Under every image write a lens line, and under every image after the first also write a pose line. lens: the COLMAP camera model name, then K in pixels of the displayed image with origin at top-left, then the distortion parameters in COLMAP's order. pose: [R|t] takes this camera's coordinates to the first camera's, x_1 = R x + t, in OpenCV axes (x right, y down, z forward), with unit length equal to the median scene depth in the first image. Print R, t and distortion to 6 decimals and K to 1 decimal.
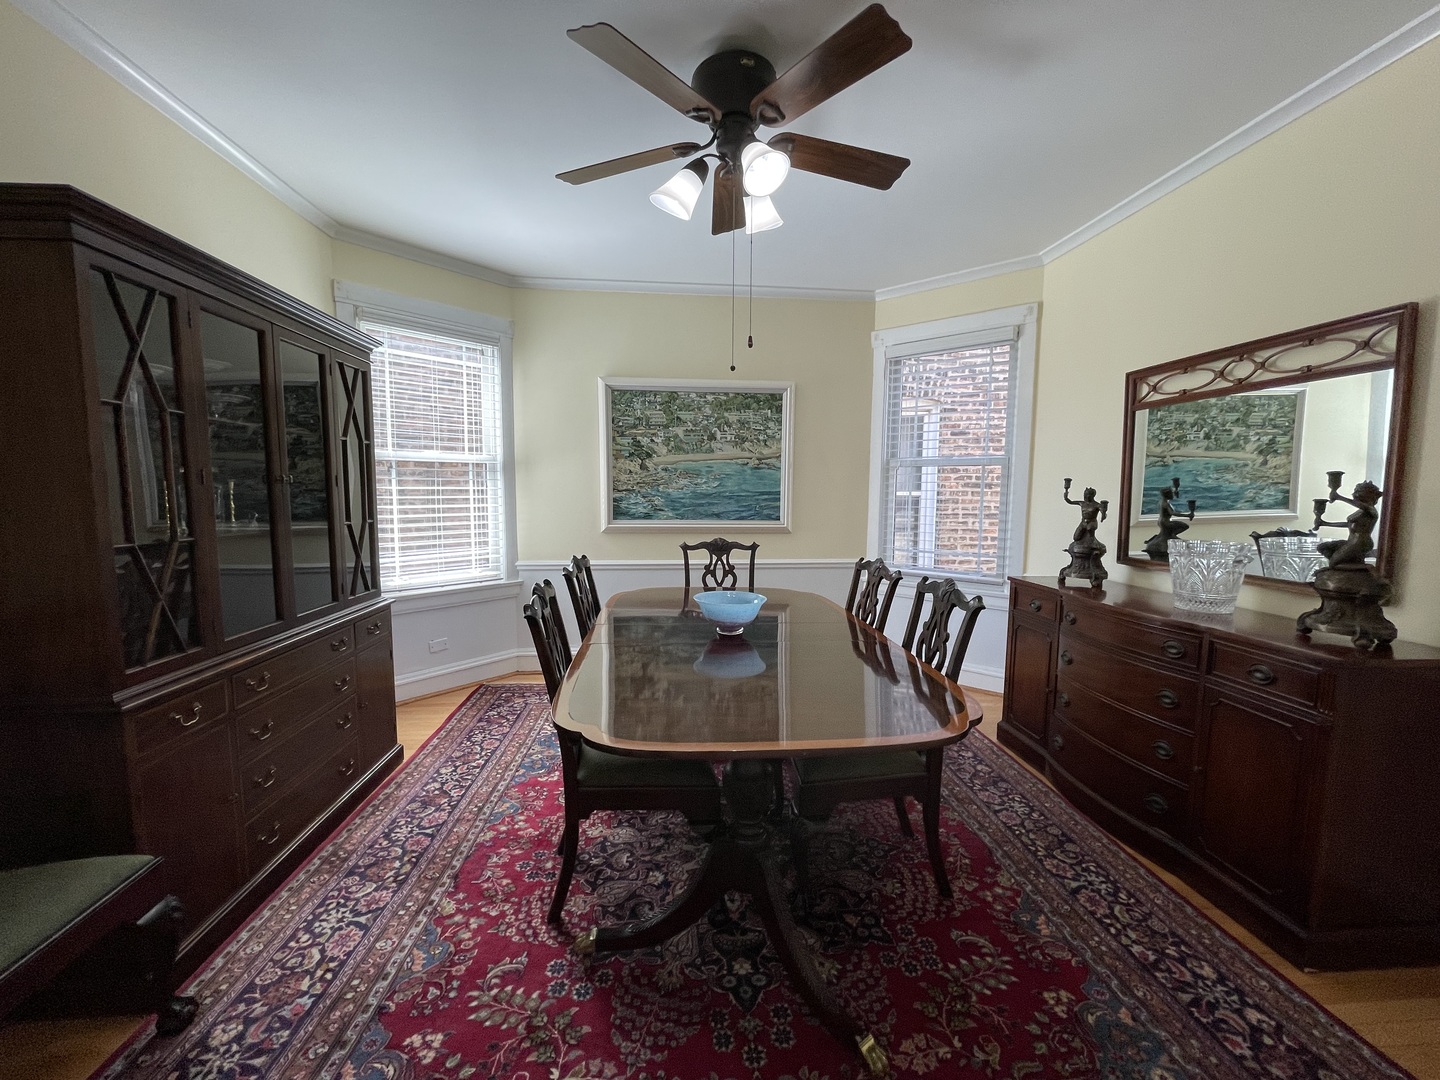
lens RADIAL K [[580.0, 0, 713.7], [0, 580.0, 542.0], [0, 0, 1]] dist [-0.003752, 0.001484]
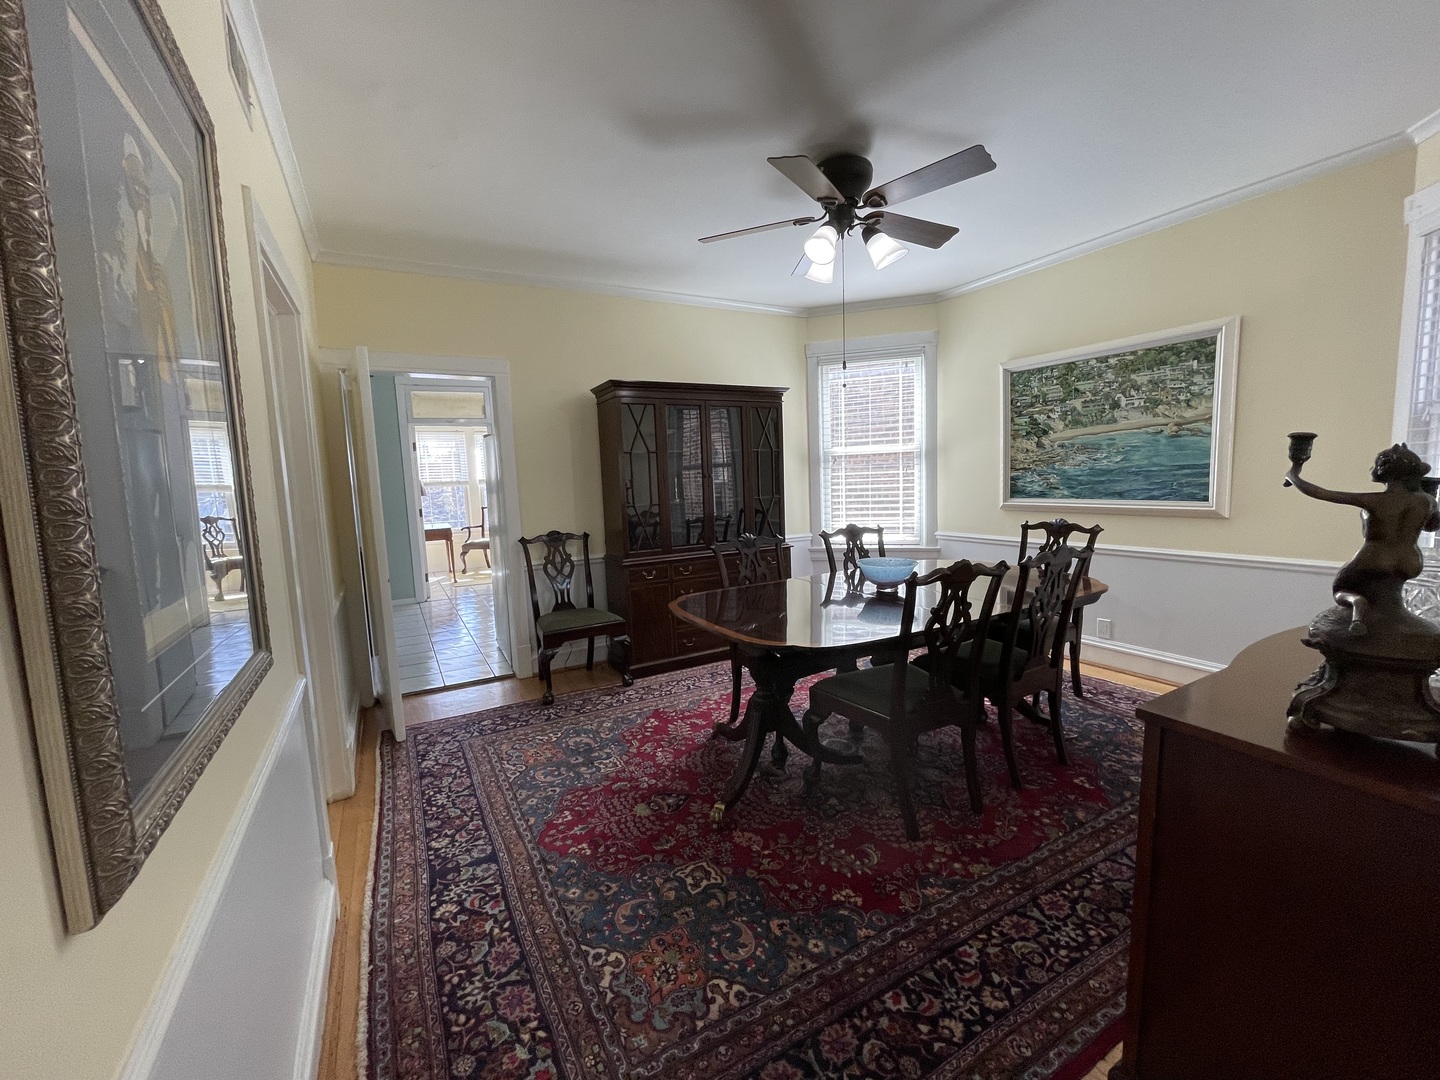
lens RADIAL K [[580.0, 0, 718.3], [0, 580.0, 540.0], [0, 0, 1]] dist [-0.003752, 0.001484]
pose [[0.421125, 0.079514, -0.903510, 0.566465], [-0.042279, 0.996788, 0.068016, -0.011306], [0.906017, 0.009556, 0.423134, 0.084573]]
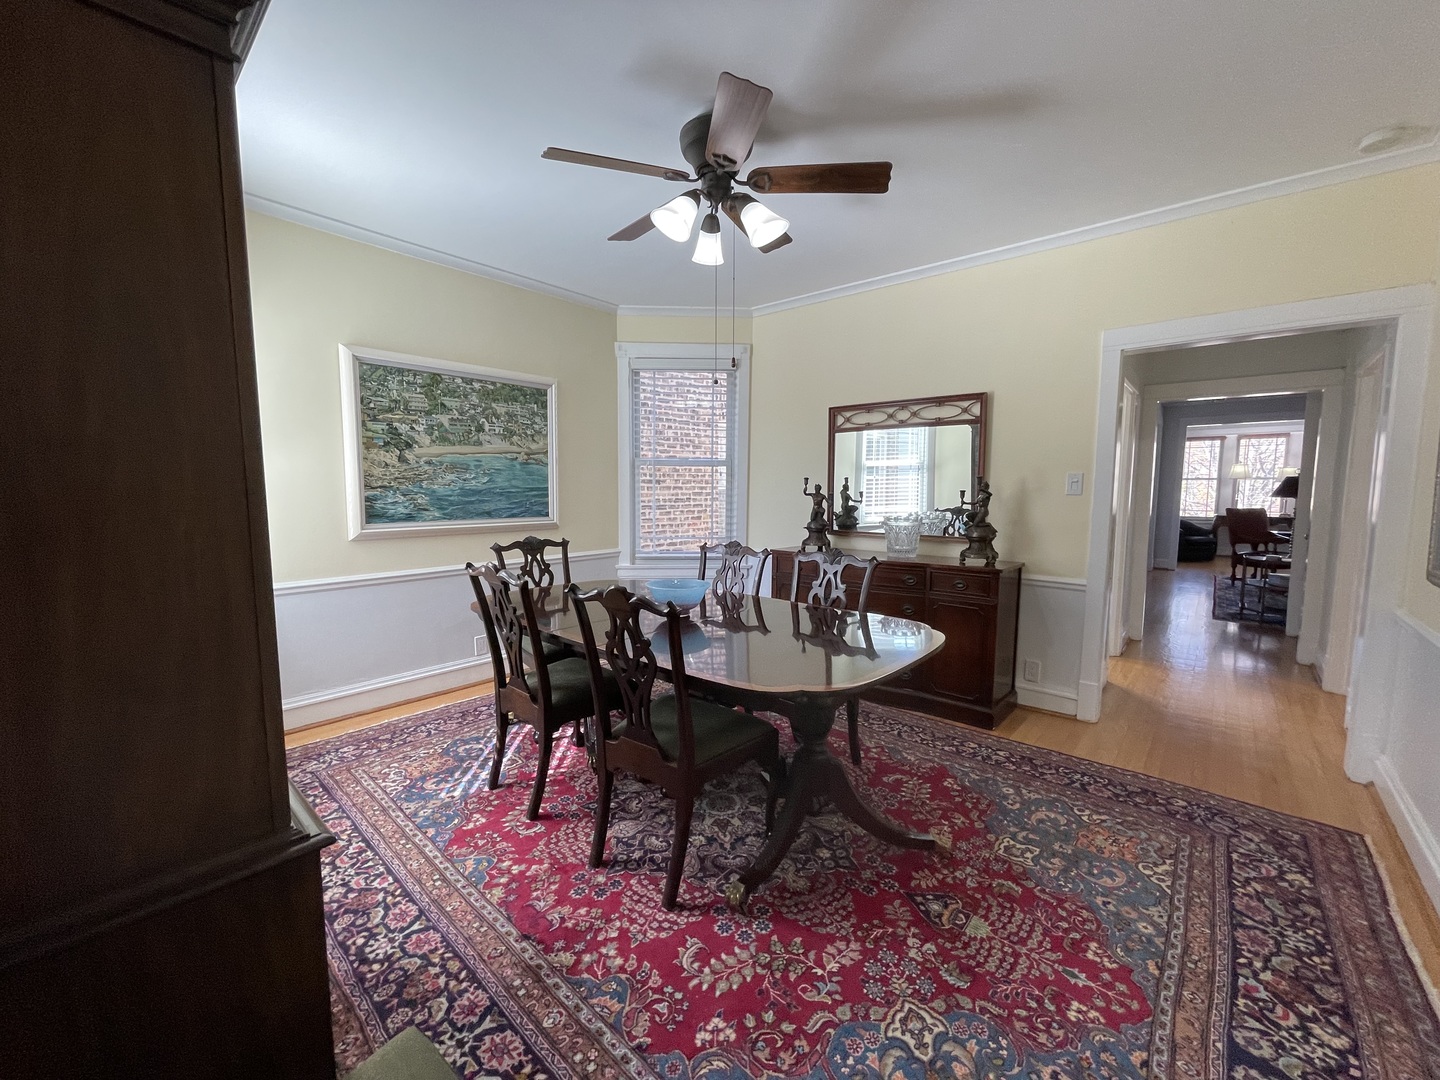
lens RADIAL K [[580.0, 0, 713.3], [0, 580.0, 542.9], [0, 0, 1]] dist [-0.003752, 0.001484]
pose [[0.722762, -0.070738, 0.687468, -0.388386], [0.063508, 0.997337, 0.035853, -0.009958], [-0.688173, 0.017746, 0.725329, 0.083787]]
